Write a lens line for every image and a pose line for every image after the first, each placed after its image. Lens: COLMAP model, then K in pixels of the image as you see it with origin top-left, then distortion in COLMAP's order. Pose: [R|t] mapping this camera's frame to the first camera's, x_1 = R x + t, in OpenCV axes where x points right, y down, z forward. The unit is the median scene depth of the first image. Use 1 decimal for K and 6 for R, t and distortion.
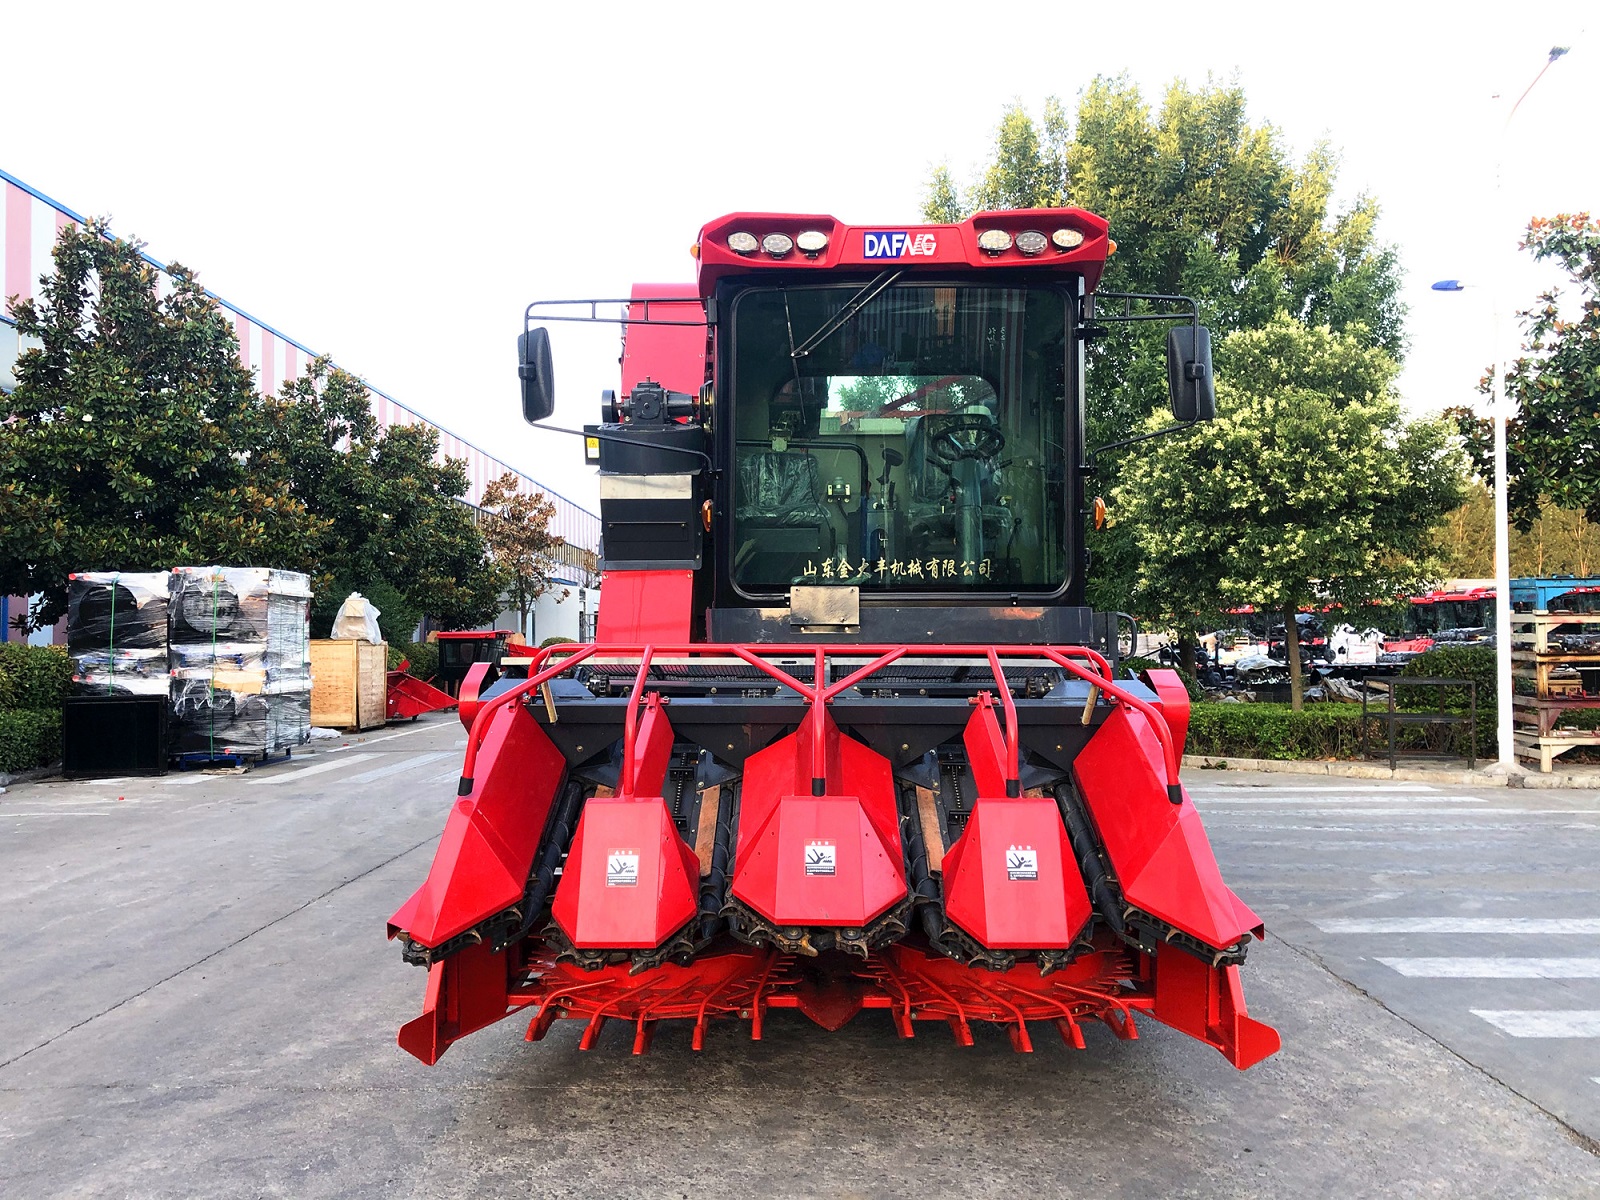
lens RADIAL K [[1316.6, 0, 780.6], [0, 1316.6, 597.5], [0, 0, 1]] dist [0.027443, -0.035686]
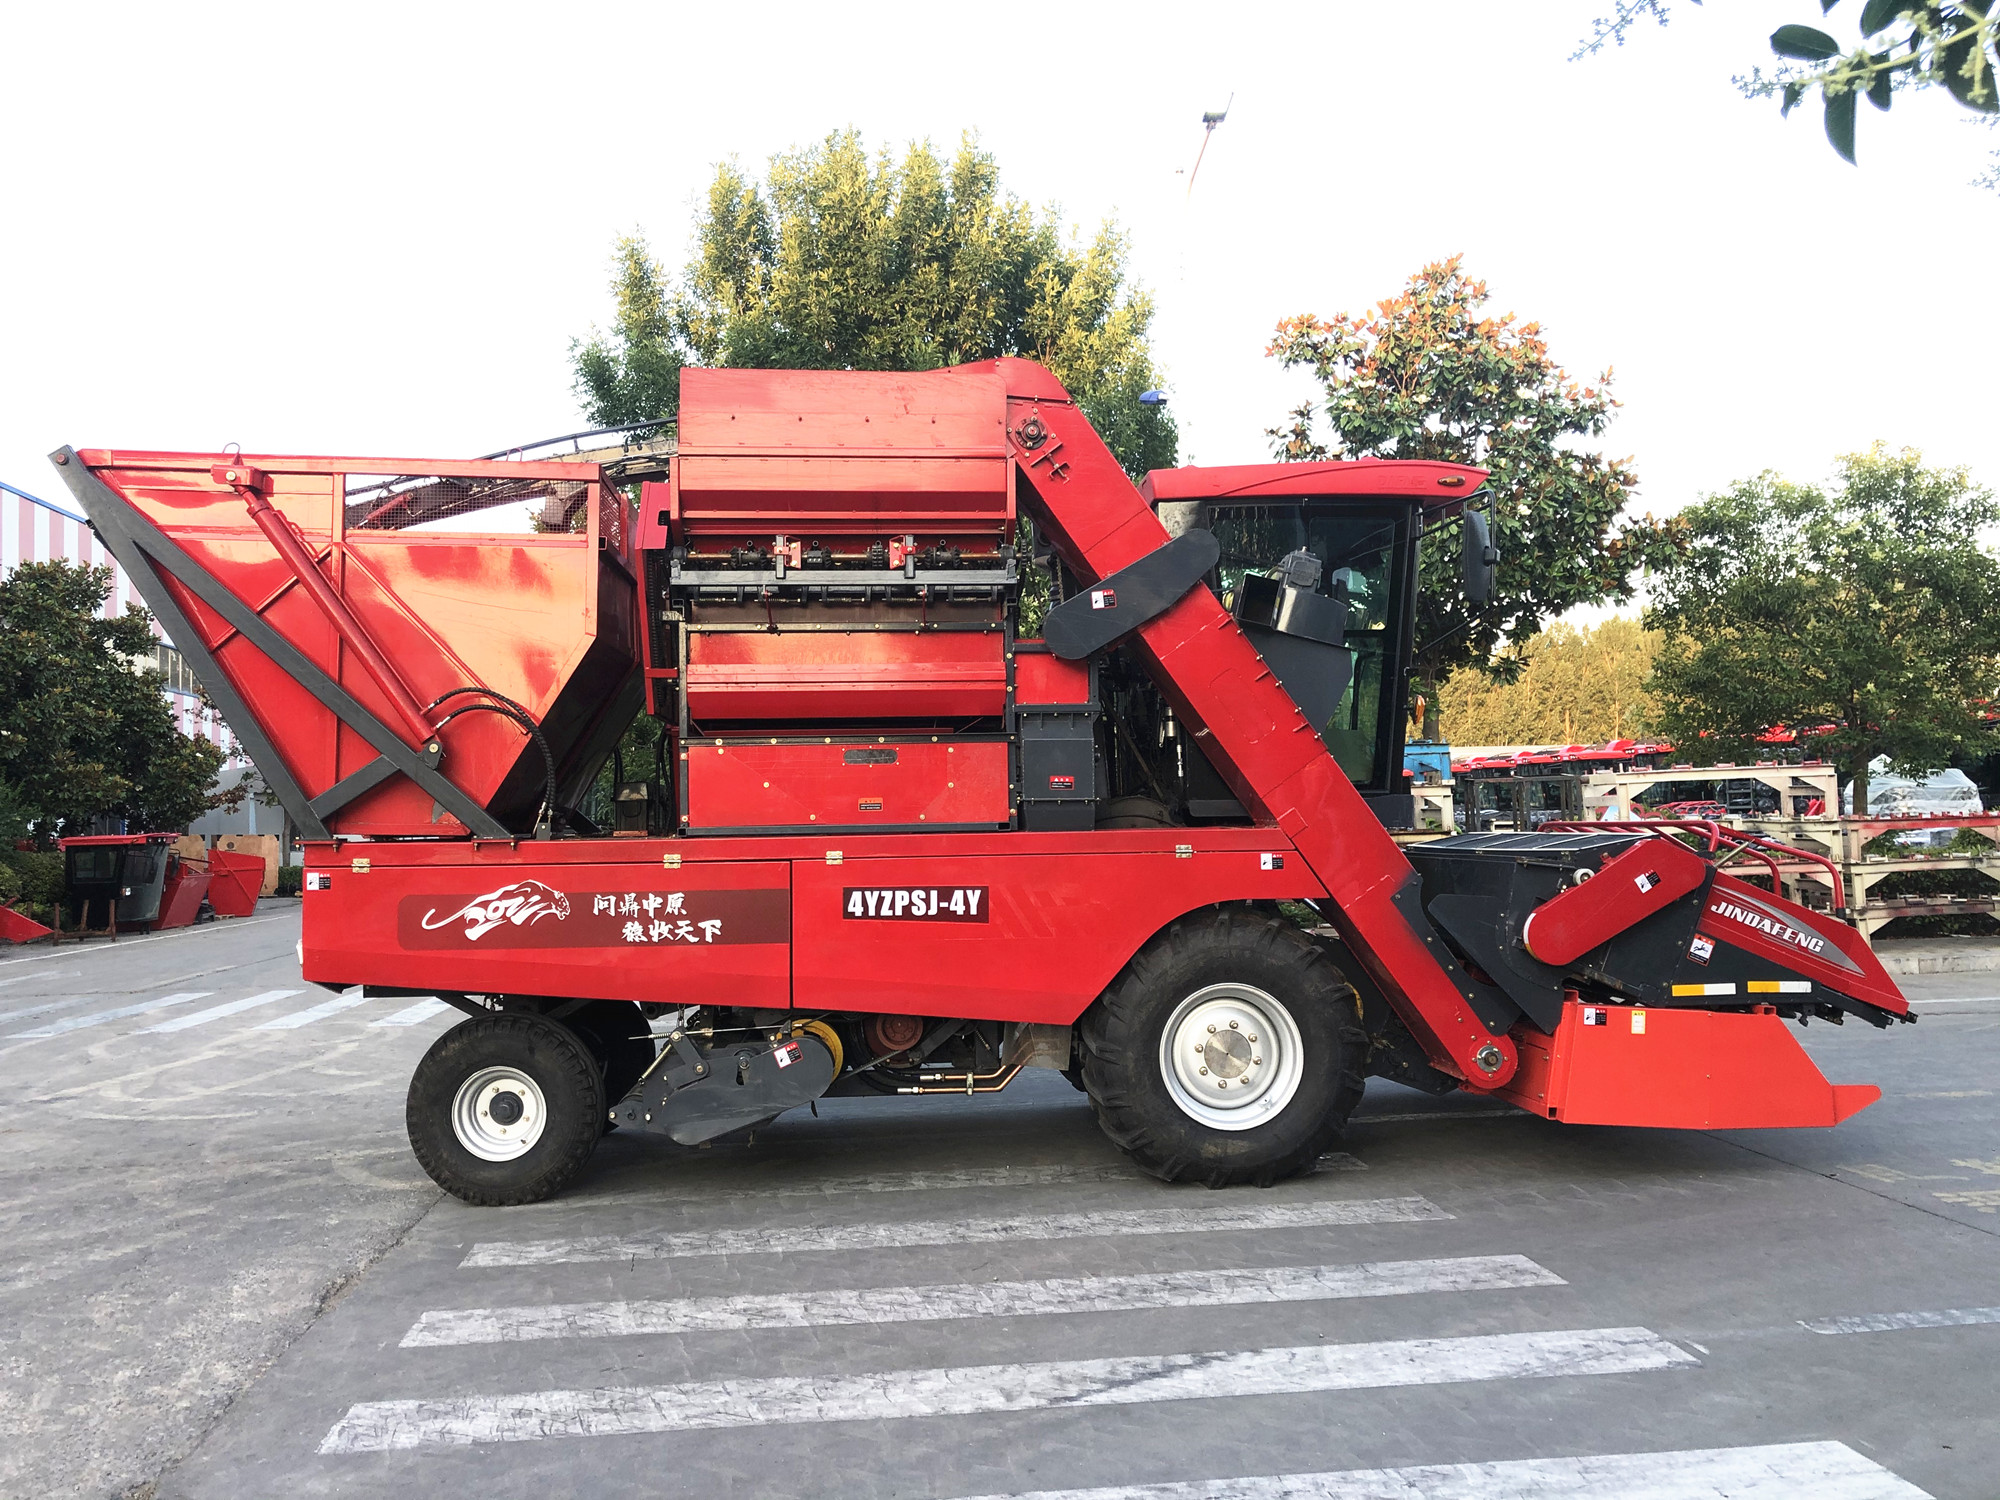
lens RADIAL K [[1645.8, 0, 1001.9], [0, 1645.8, 751.5], [0, 0, 1]] dist [0.027443, -0.035686]
pose [[0.991396, -0.014123, 0.130131, 0.279149], [0.016175, 0.999761, -0.014726, -0.000241], [-0.129891, 0.016704, 0.991388, -0.008264]]
